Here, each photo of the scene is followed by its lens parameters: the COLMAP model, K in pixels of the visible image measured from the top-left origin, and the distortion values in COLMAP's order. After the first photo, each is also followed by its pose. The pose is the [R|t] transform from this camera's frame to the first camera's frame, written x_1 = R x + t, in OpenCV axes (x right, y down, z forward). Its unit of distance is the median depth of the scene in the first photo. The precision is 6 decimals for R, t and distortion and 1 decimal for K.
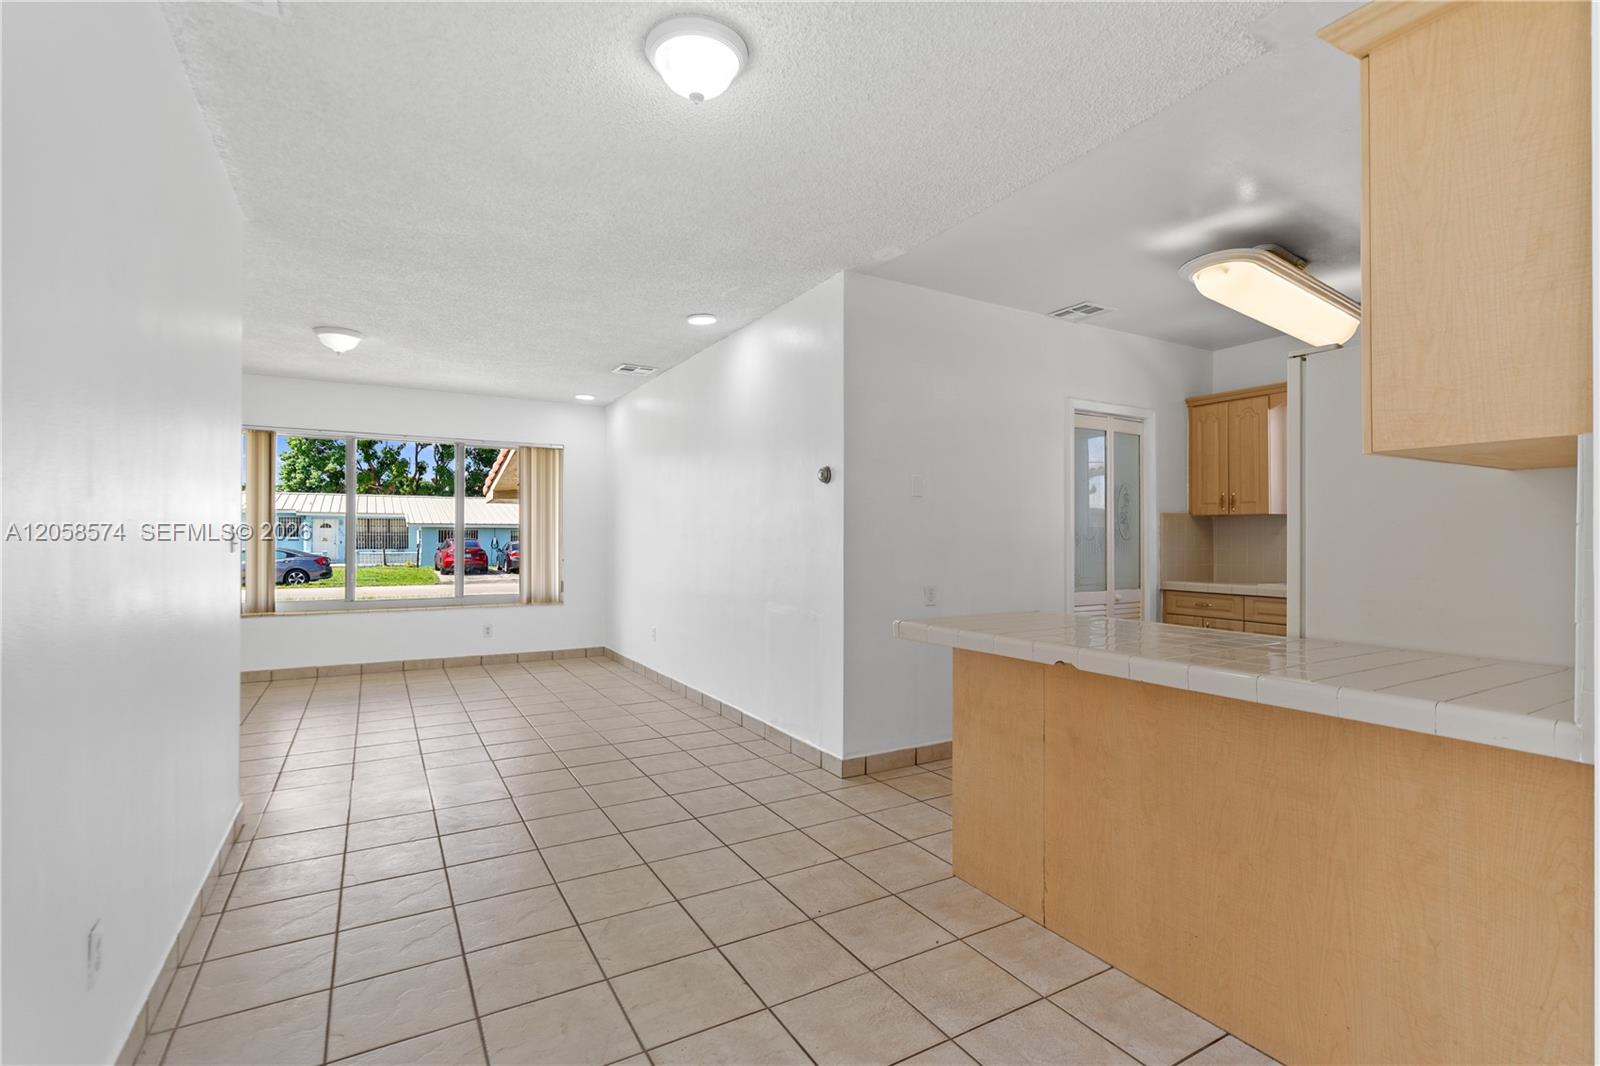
lens RADIAL K [[749.3, 0, 800.0], [0, 749.3, 533.0], [0, 0, 1]] dist [-0.001919, 0.000053]
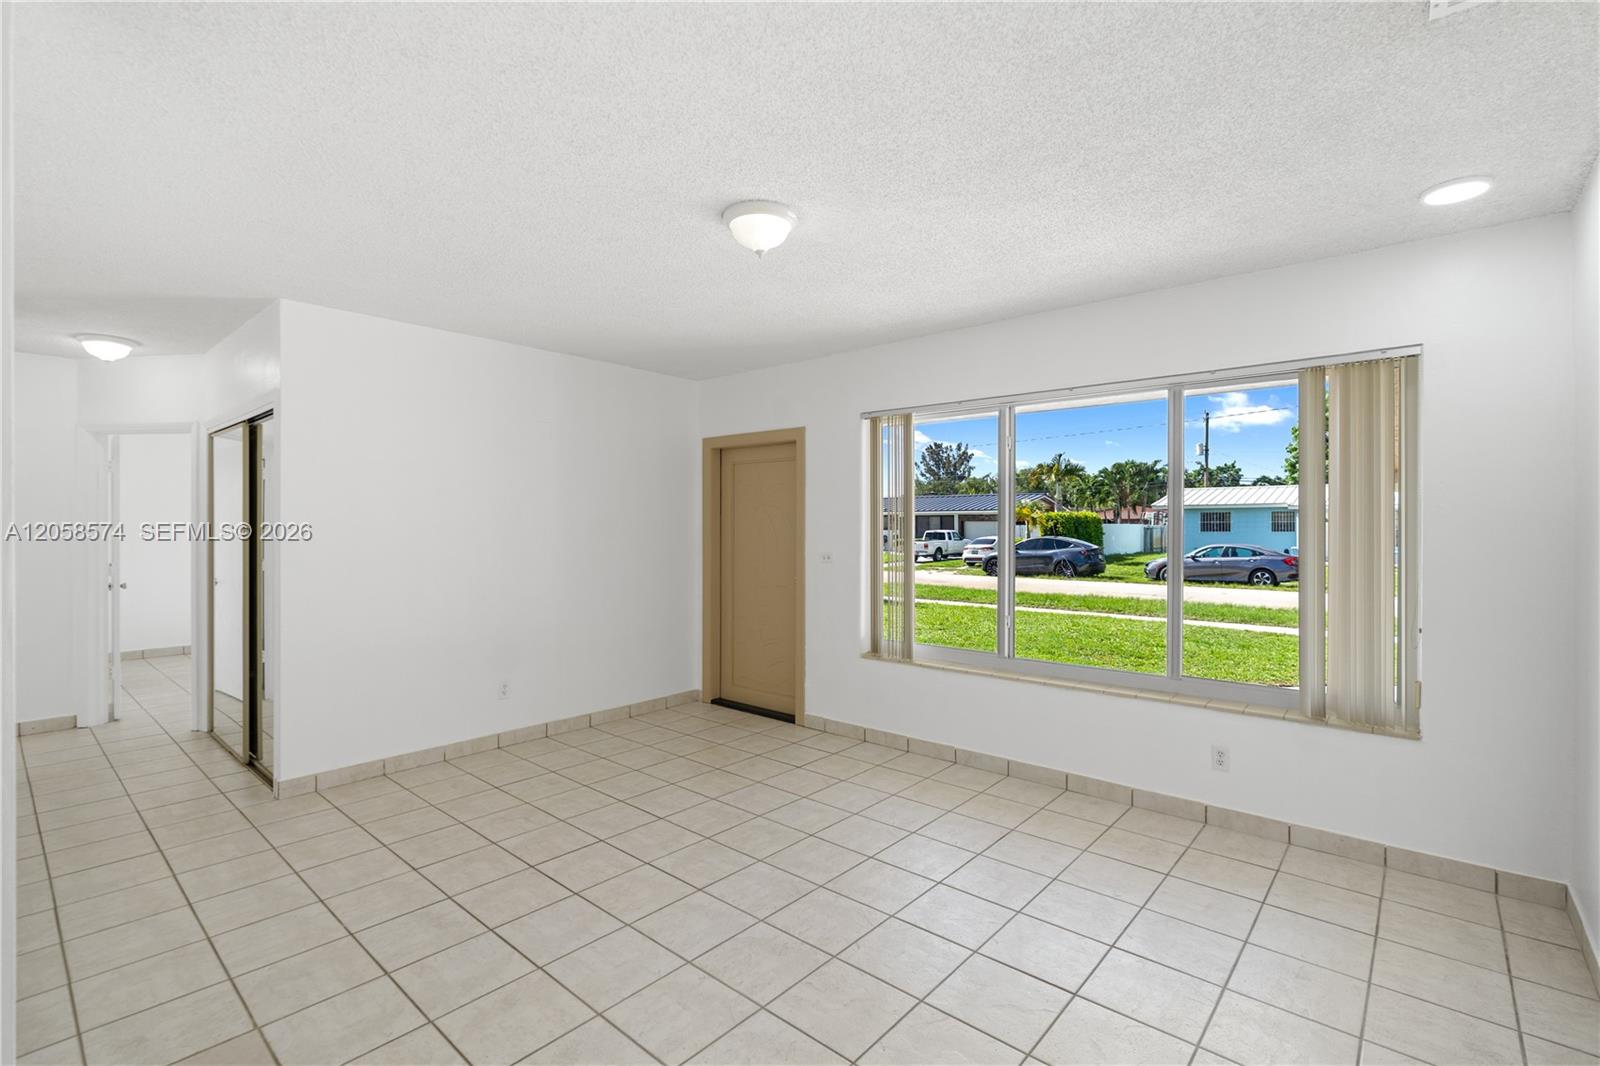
lens RADIAL K [[721.9, 0, 800.0], [0, 721.9, 533.0], [0, 0, 1]] dist [-0.000218, 0.000154]
pose [[0.327573, 0.008153, -0.944791, -0.057992], [0.003409, 0.999946, 0.009811, -0.021985], [0.944820, -0.006435, 0.327527, 0.560253]]
